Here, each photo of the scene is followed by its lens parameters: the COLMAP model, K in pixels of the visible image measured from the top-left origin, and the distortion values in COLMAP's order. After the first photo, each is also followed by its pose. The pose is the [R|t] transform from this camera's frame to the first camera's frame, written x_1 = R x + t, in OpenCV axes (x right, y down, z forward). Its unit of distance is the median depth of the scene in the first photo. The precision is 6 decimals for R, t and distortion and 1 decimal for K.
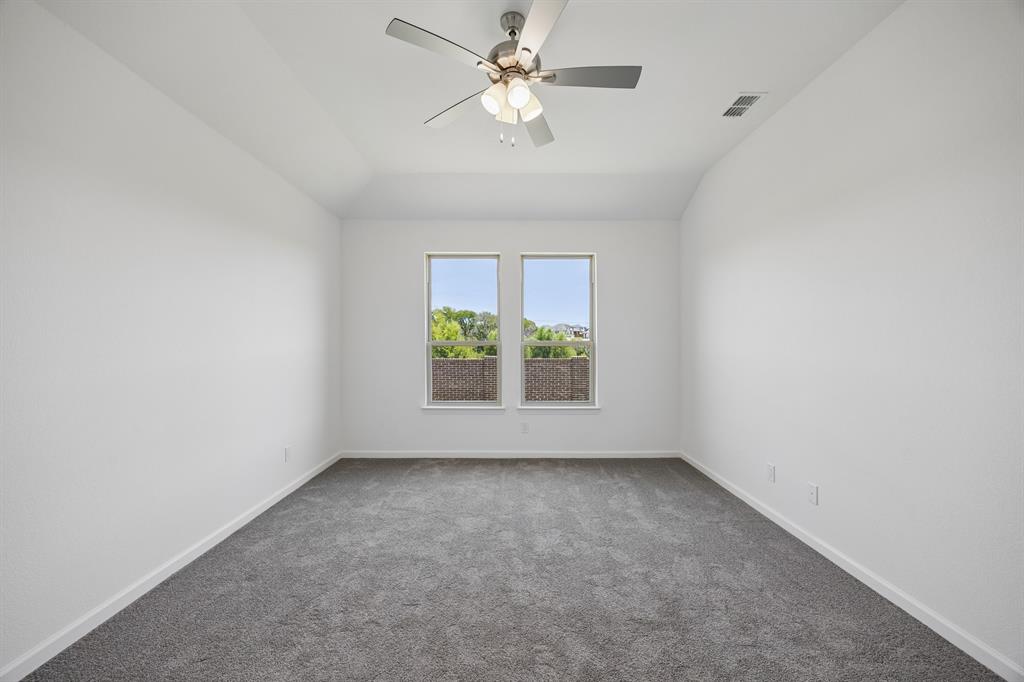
lens RADIAL K [[394.2, 0, 511.4], [0, 394.2, 341.1], [0, 0, 1]] dist [-0.001647, 0.000827]
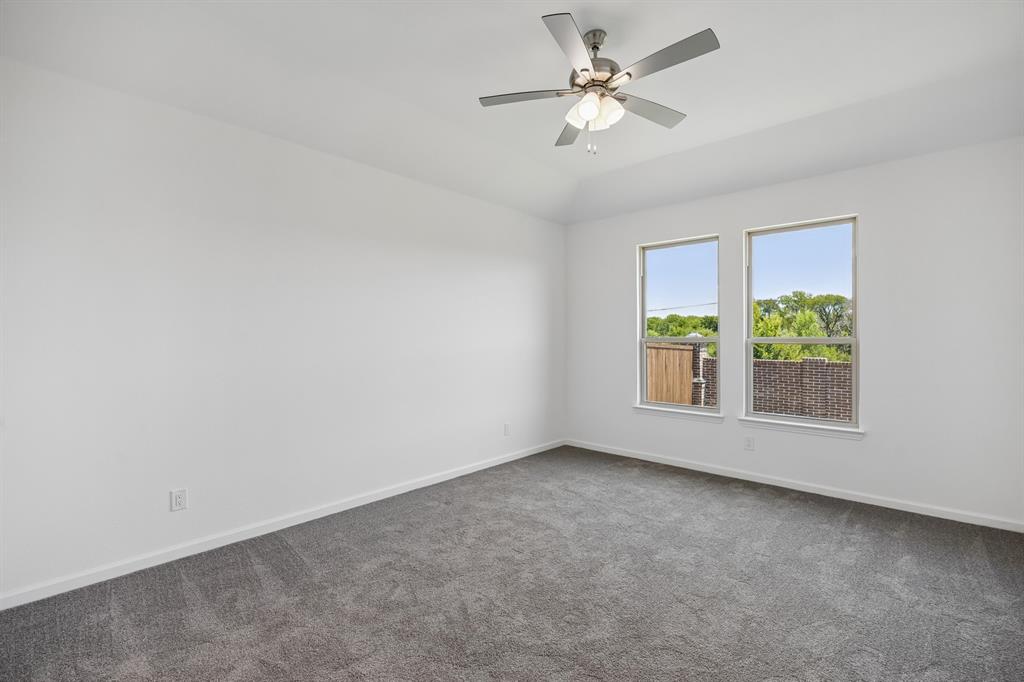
lens RADIAL K [[473.8, 0, 527.5], [0, 473.8, 337.3], [0, 0, 1]] dist [-0.008974, -0.000598]
pose [[0.728582, -0.001249, -0.684957, 0.424240], [0.000724, 0.999999, -0.001054, 0.000697], [0.684958, 0.000272, 0.728583, -0.030886]]
